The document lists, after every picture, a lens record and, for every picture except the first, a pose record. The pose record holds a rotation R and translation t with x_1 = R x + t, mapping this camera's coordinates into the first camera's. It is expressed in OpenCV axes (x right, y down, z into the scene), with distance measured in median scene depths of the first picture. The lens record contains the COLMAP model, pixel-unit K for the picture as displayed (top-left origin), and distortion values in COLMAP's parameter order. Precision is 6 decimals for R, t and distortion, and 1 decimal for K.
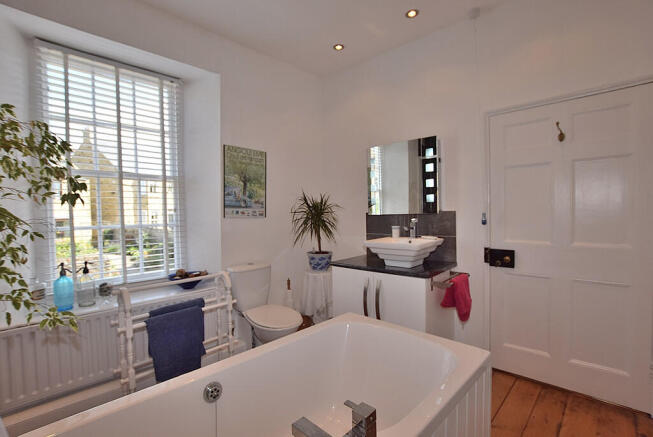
lens RADIAL K [[294.7, 0, 327.5], [0, 294.7, 220.7], [0, 0, 1]] dist [-0.024457, 0.001729]
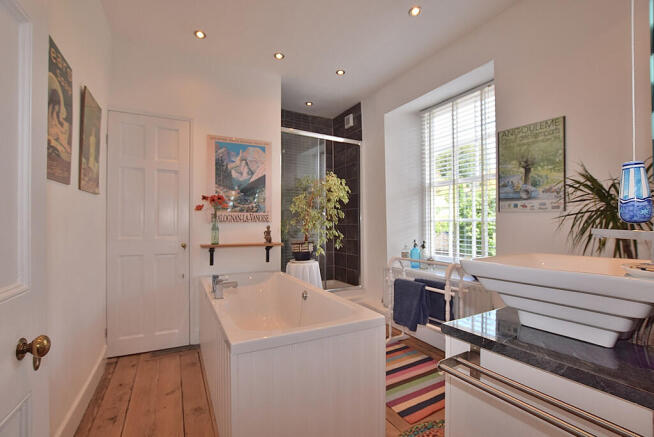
lens RADIAL K [[295.2, 0, 328.3], [0, 295.2, 218.6], [0, 0, 1]] dist [-0.024457, 0.001729]
pose [[-0.295328, 0.004138, -0.955387, 0.637581], [-0.015374, 0.999841, 0.009083, 0.008812], [0.955272, 0.017370, -0.295218, 0.723973]]
